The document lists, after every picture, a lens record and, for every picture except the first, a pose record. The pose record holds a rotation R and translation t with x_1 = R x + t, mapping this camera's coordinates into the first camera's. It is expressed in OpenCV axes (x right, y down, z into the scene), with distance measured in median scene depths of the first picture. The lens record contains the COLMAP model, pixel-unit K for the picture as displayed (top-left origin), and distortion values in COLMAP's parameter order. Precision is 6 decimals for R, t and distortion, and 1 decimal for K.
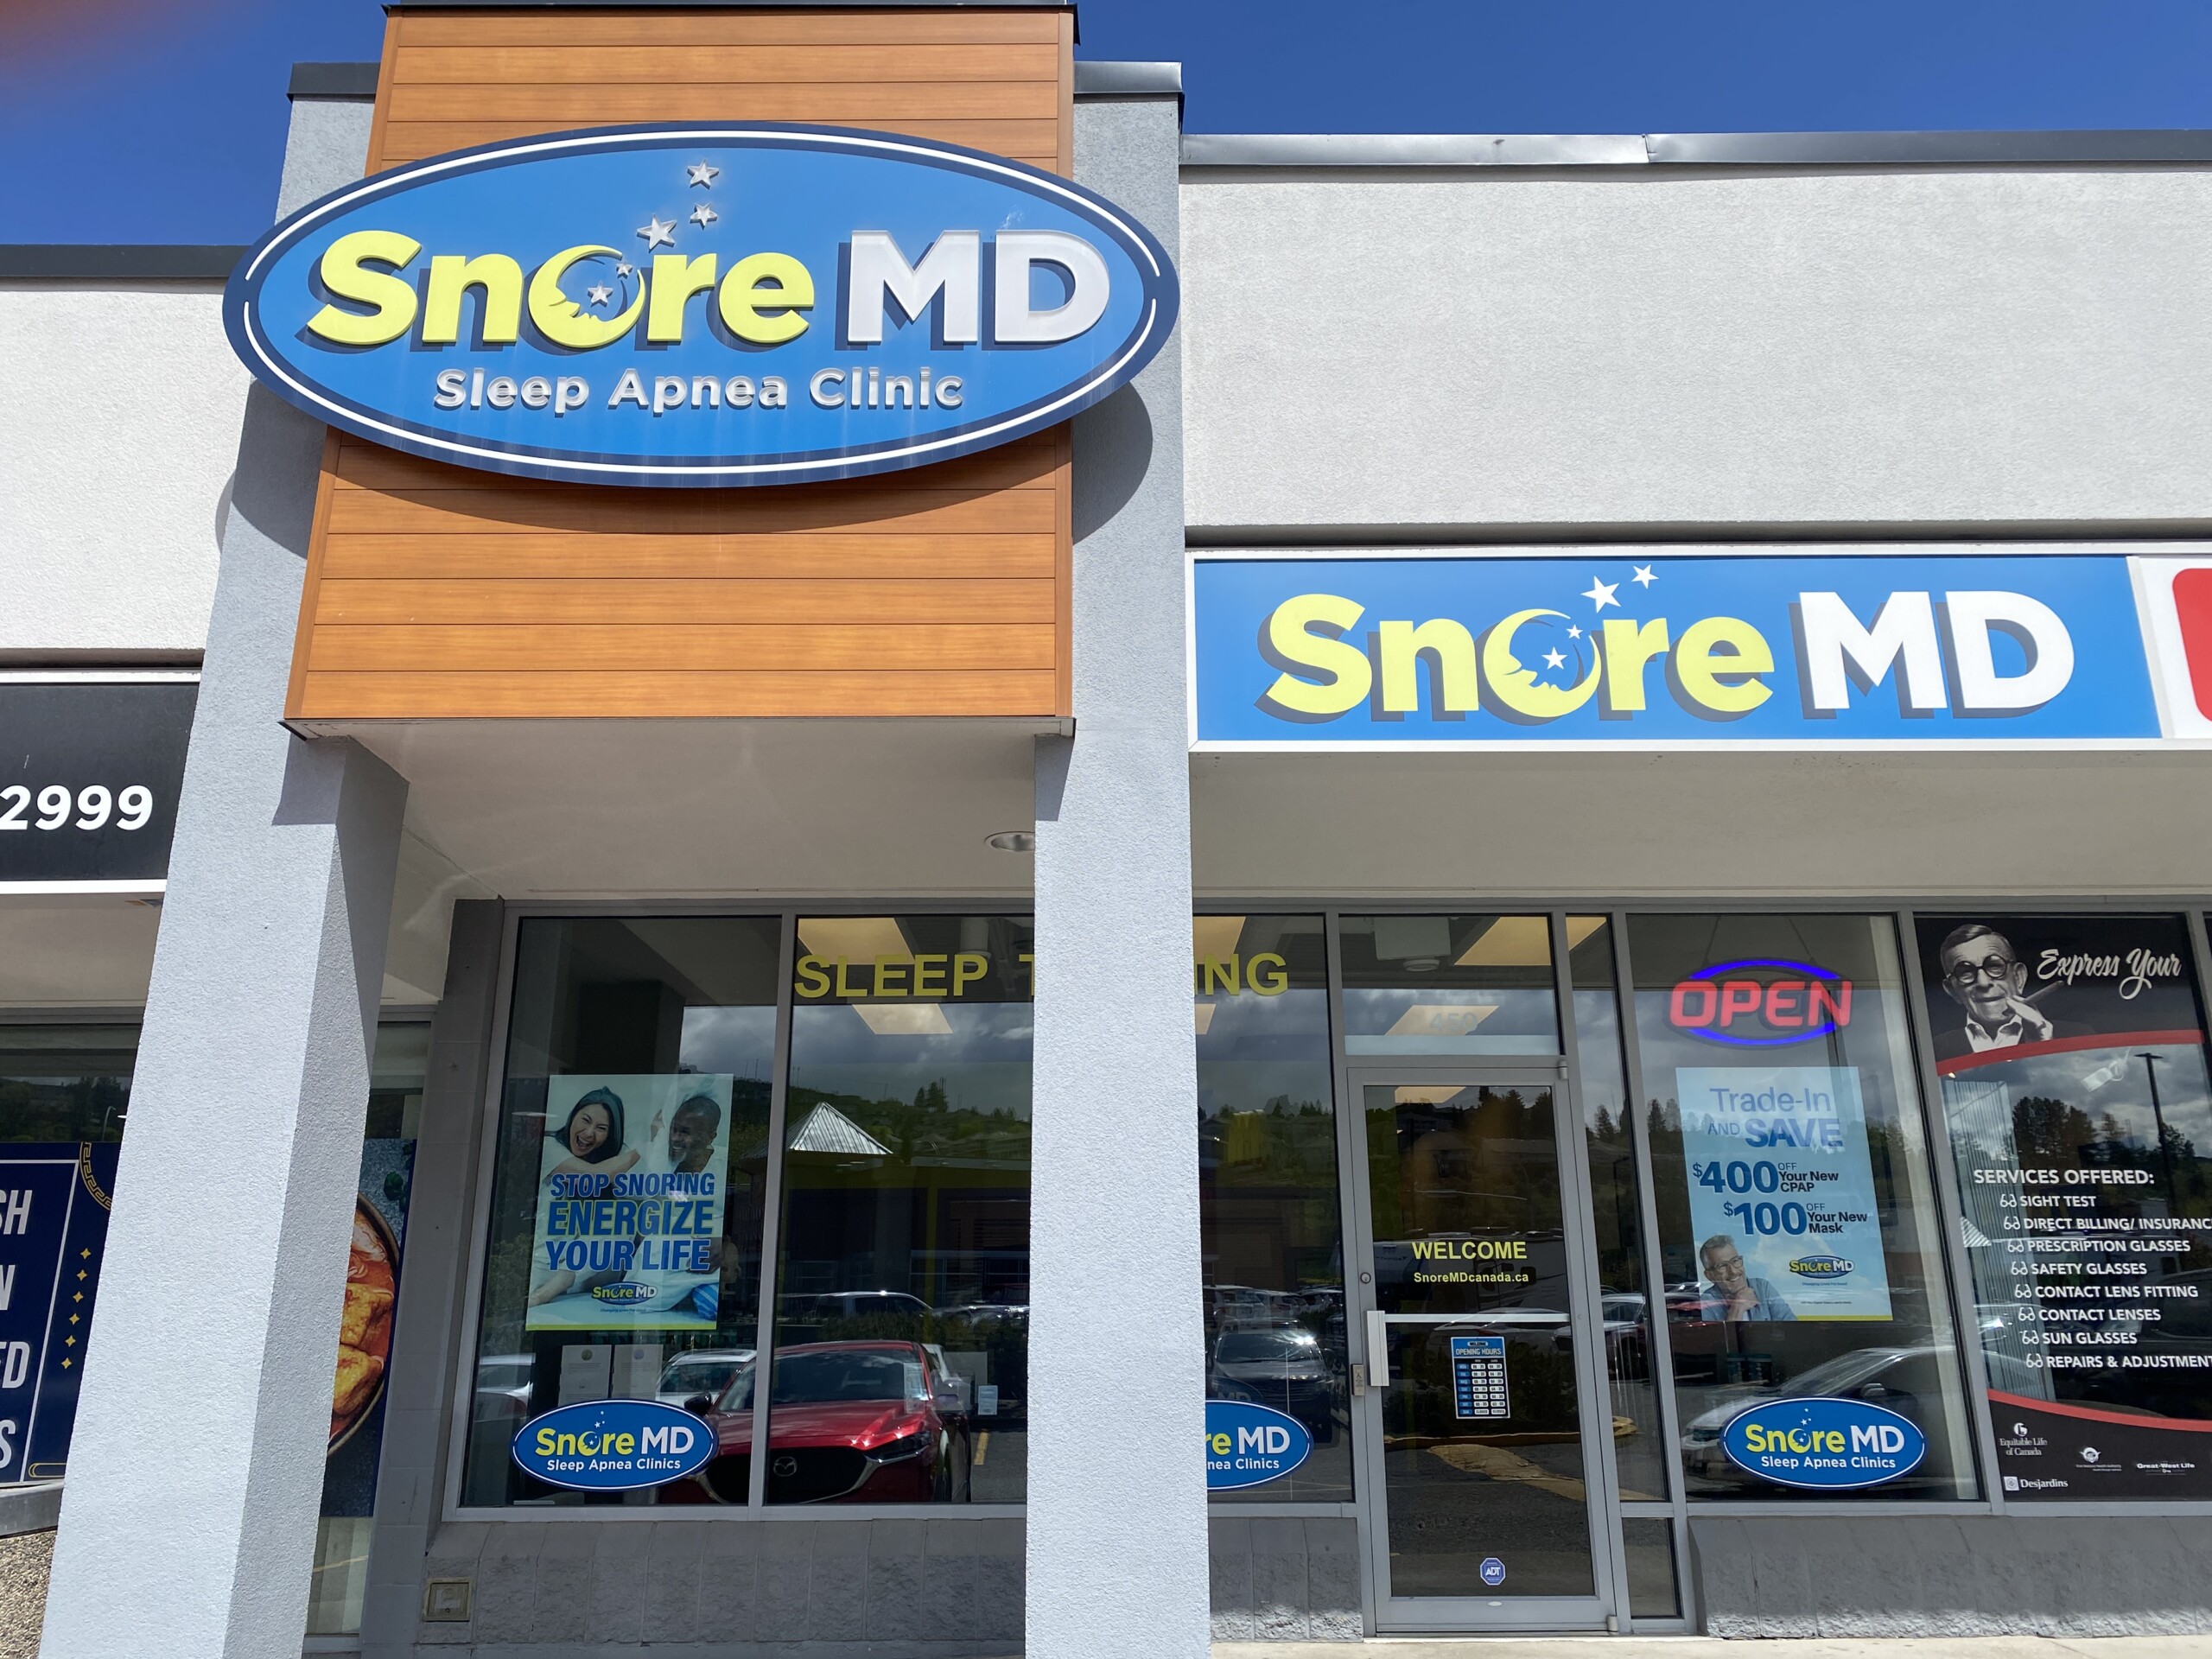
lens RADIAL K [[1680.6, 0, 1108.1], [0, 1680.6, 809.9], [0, 0, 1]] dist [0.014902, -0.002303]
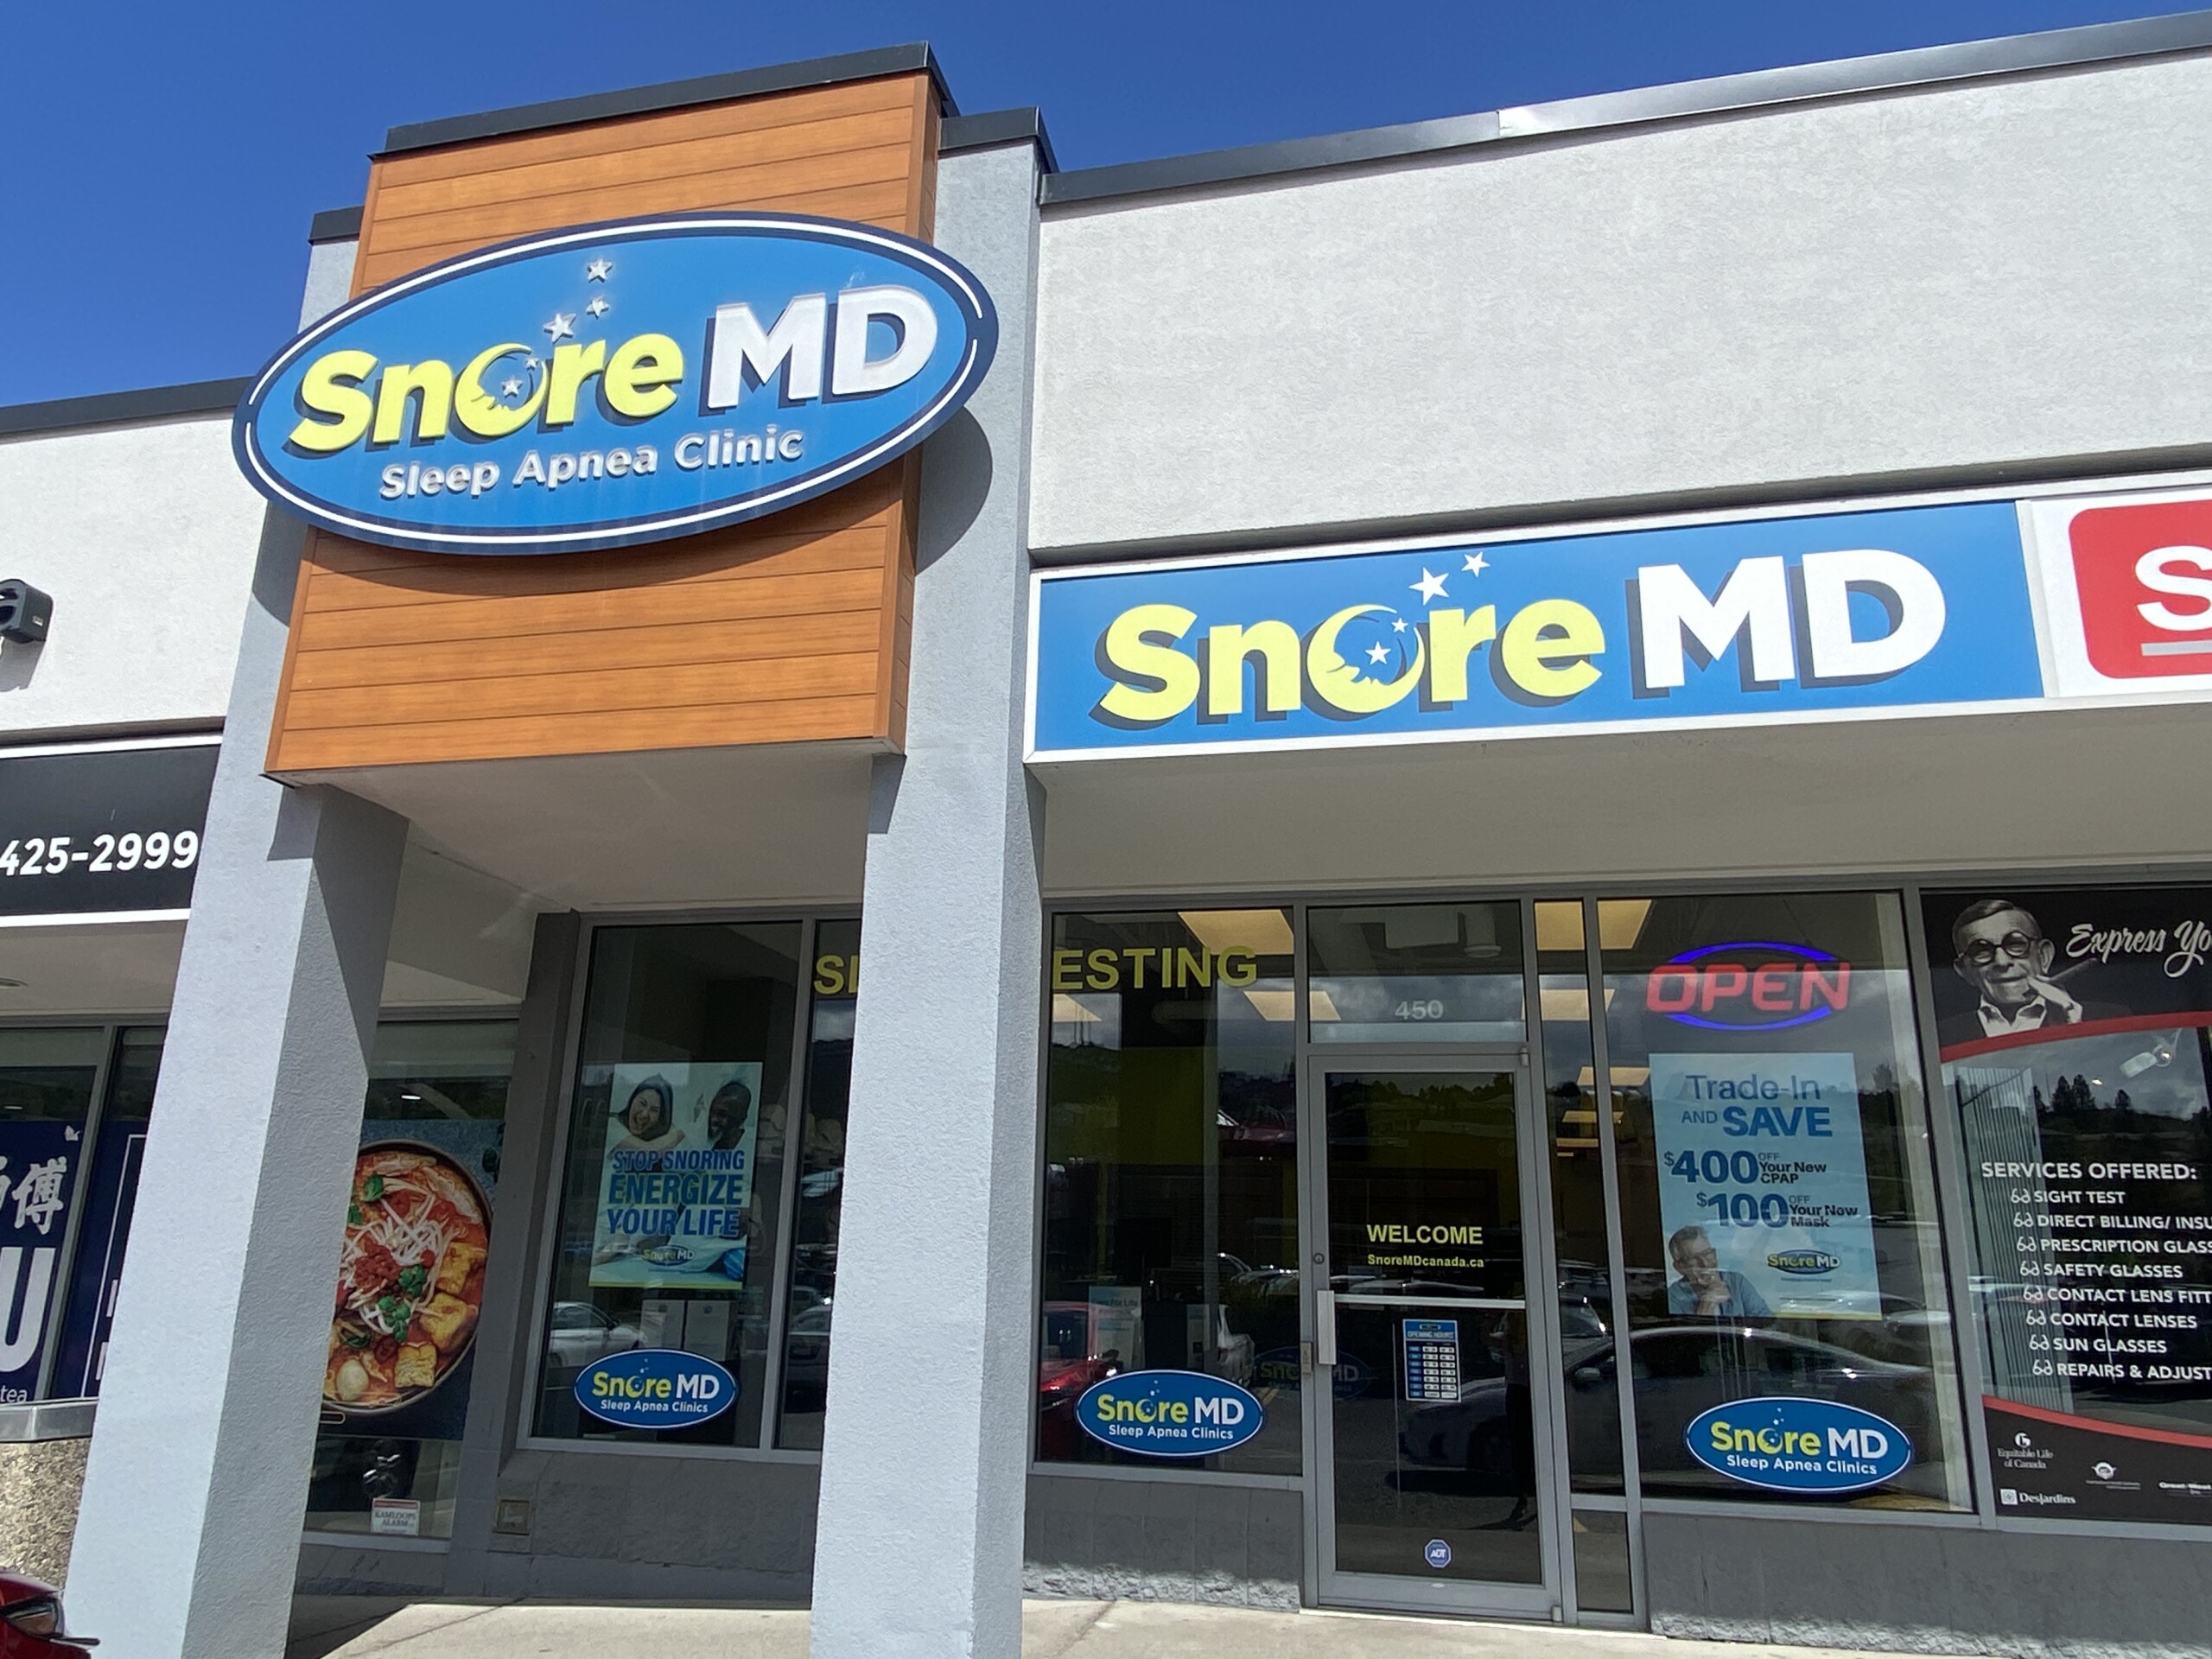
lens RADIAL K [[1582.0, 0, 1102.0], [0, 1582.0, 823.1], [0, 0, 1]] dist [0.069145, -0.082267]
pose [[0.971352, -0.038023, -0.234583, 0.303083], [0.041062, 0.999124, 0.008082, -0.002172], [0.234071, -0.017483, 0.972062, 0.030150]]
